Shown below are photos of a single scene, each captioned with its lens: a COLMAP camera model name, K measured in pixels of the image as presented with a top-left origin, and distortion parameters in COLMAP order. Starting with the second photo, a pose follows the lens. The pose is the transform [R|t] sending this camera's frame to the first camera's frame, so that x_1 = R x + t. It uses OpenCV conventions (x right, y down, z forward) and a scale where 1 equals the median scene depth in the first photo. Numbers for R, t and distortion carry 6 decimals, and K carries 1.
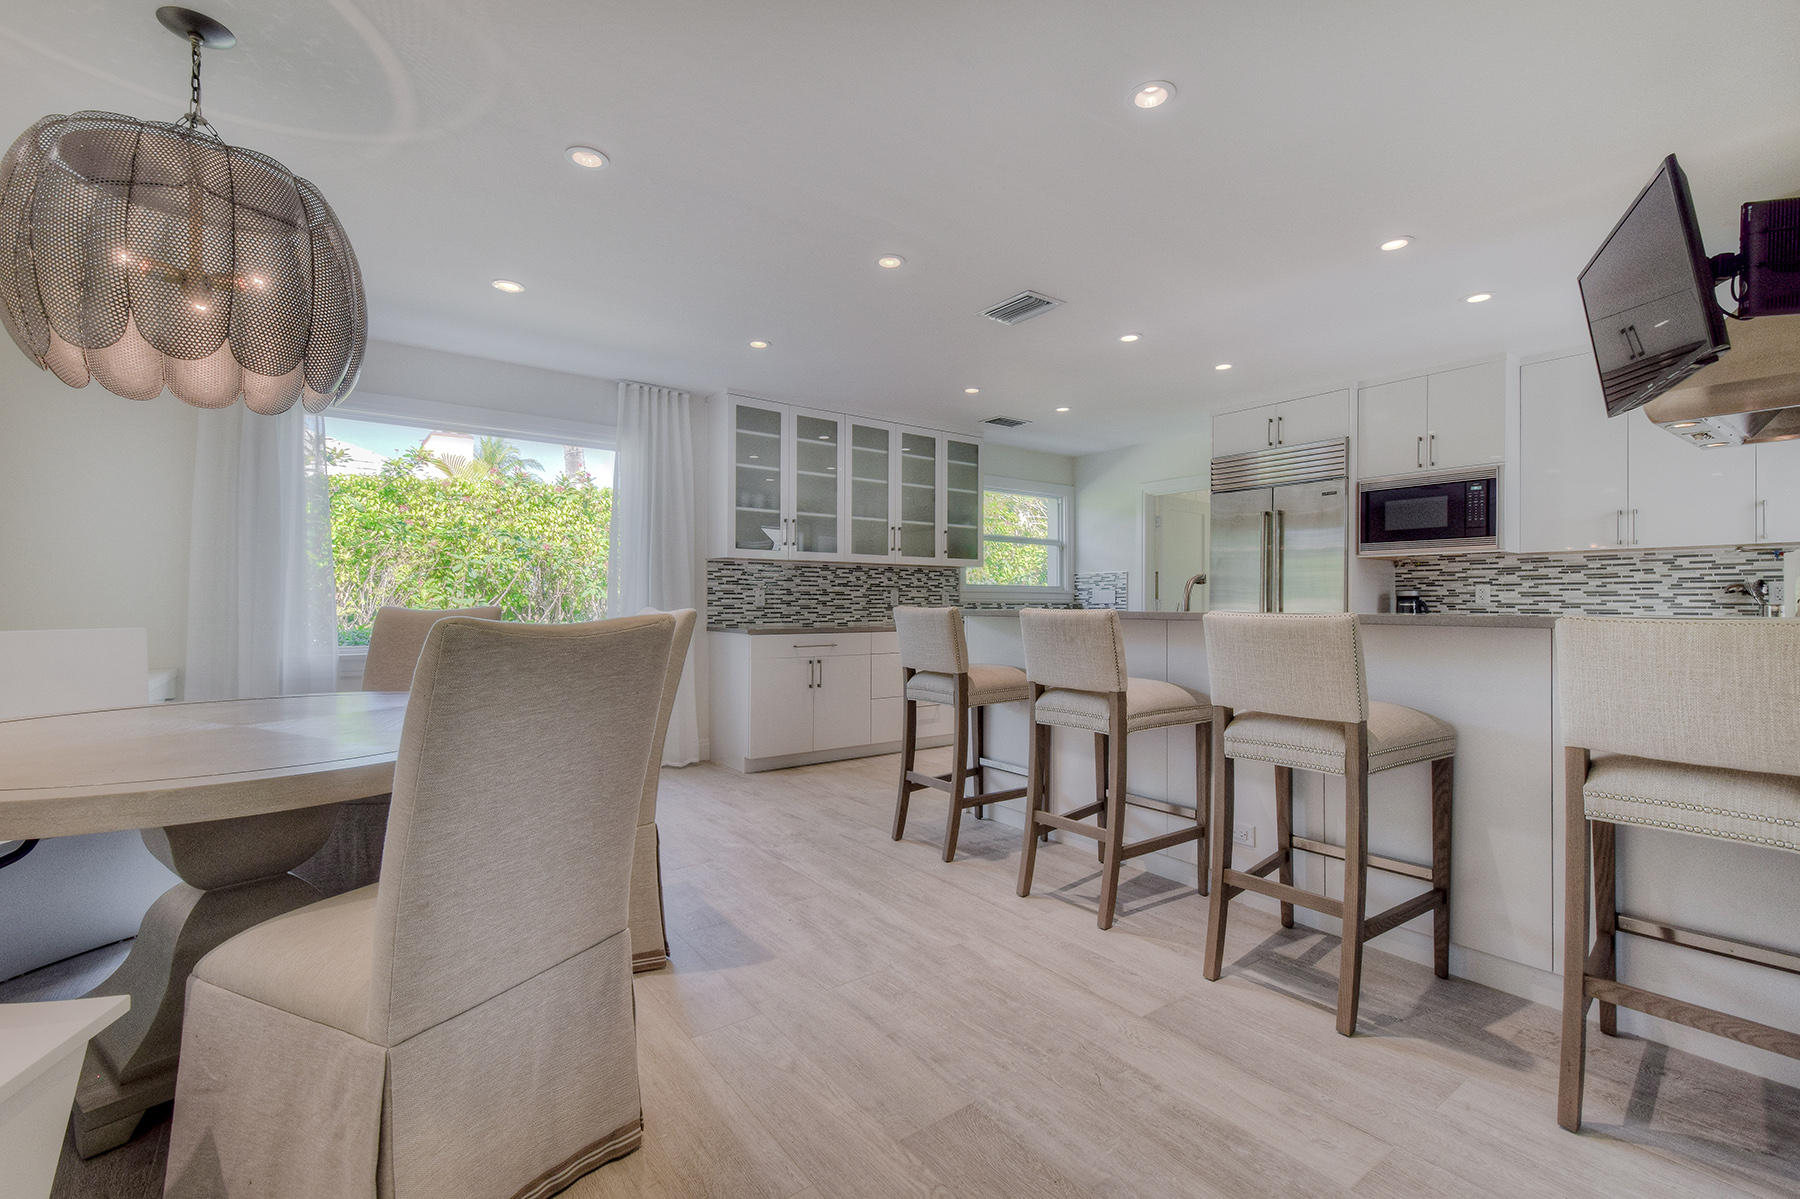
lens RADIAL K [[802.1, 0, 930.3], [0, 802.1, 595.6], [0, 0, 1]] dist [0.043982, -0.021963]
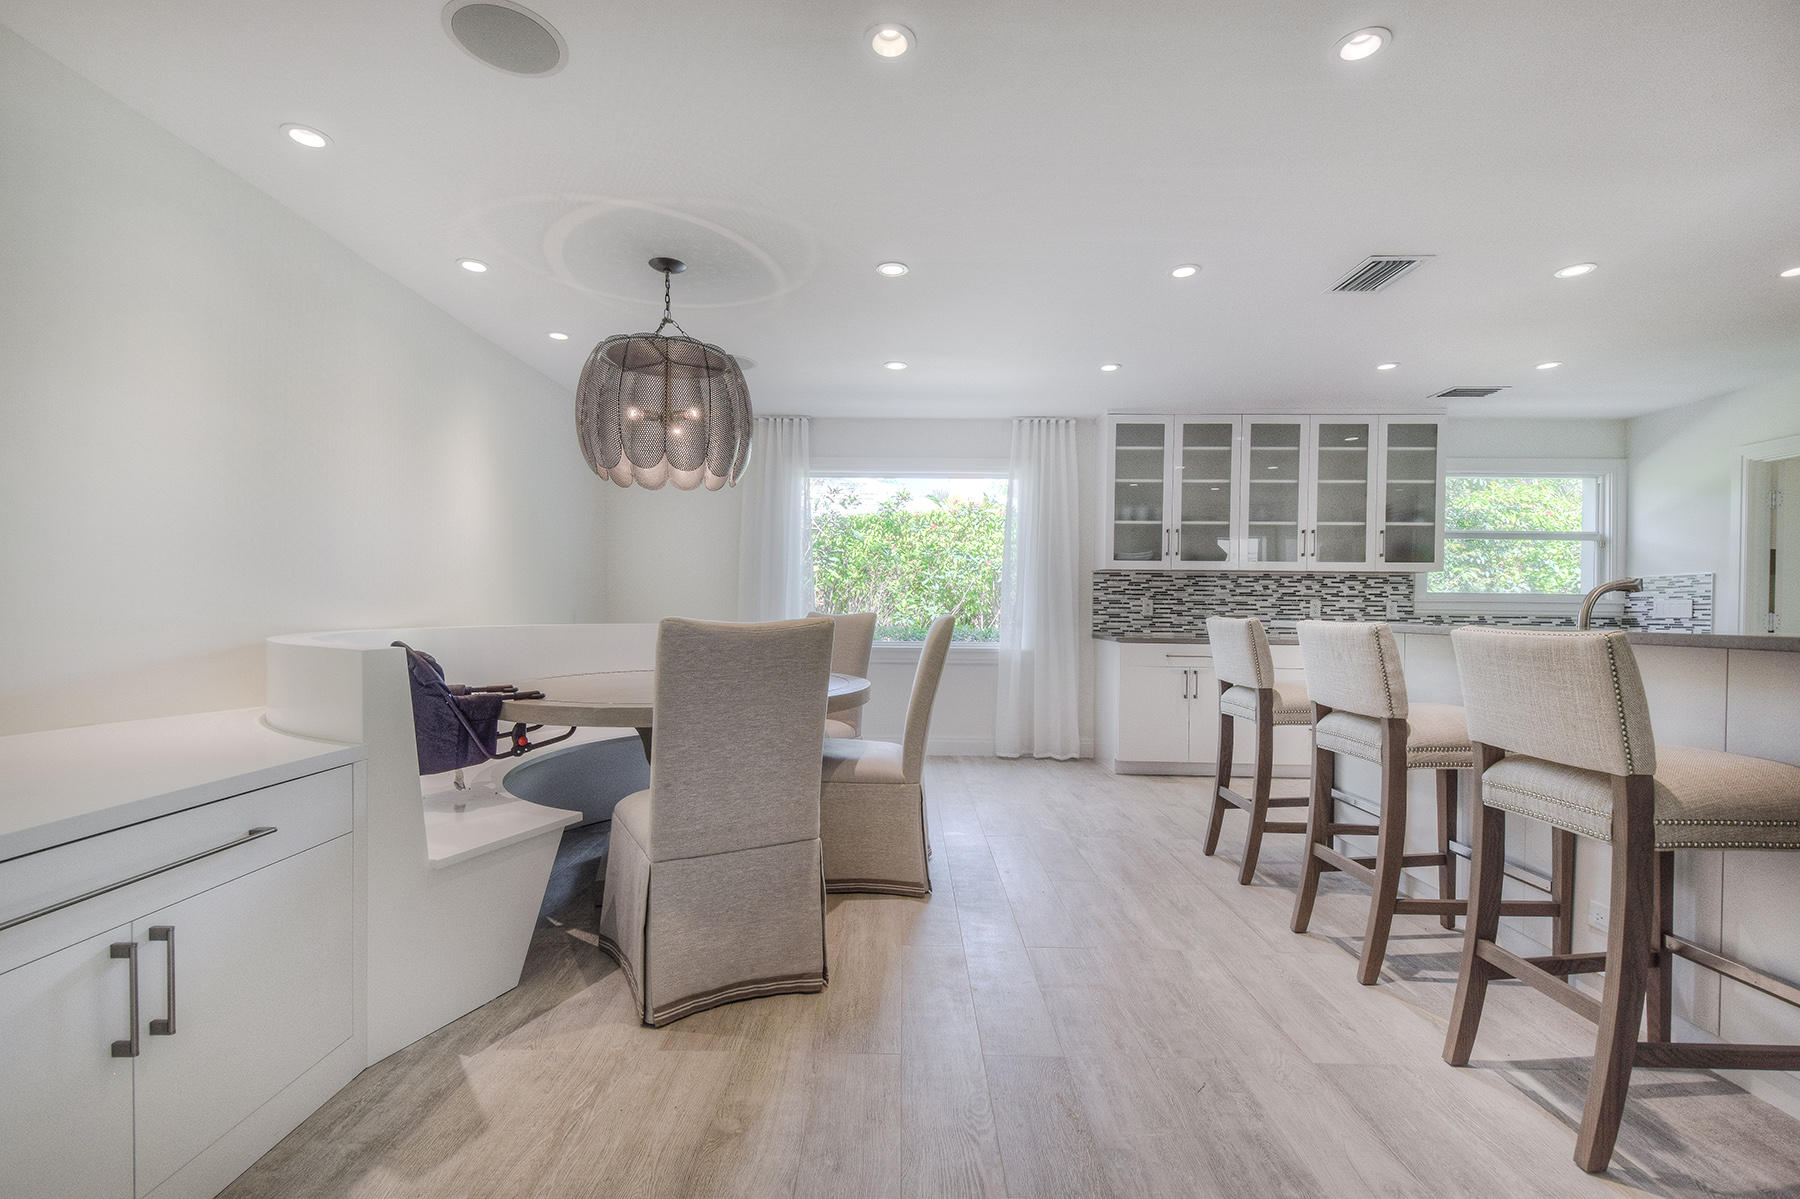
lens RADIAL K [[814.8, 0, 906.7], [0, 814.8, 609.9], [0, 0, 1]] dist [0.043326, -0.023742]
pose [[0.786871, 0.007042, -0.617077, 0.198402], [-0.003443, 0.999969, 0.007021, -0.000462], [0.617108, -0.003400, 0.786871, -0.009844]]
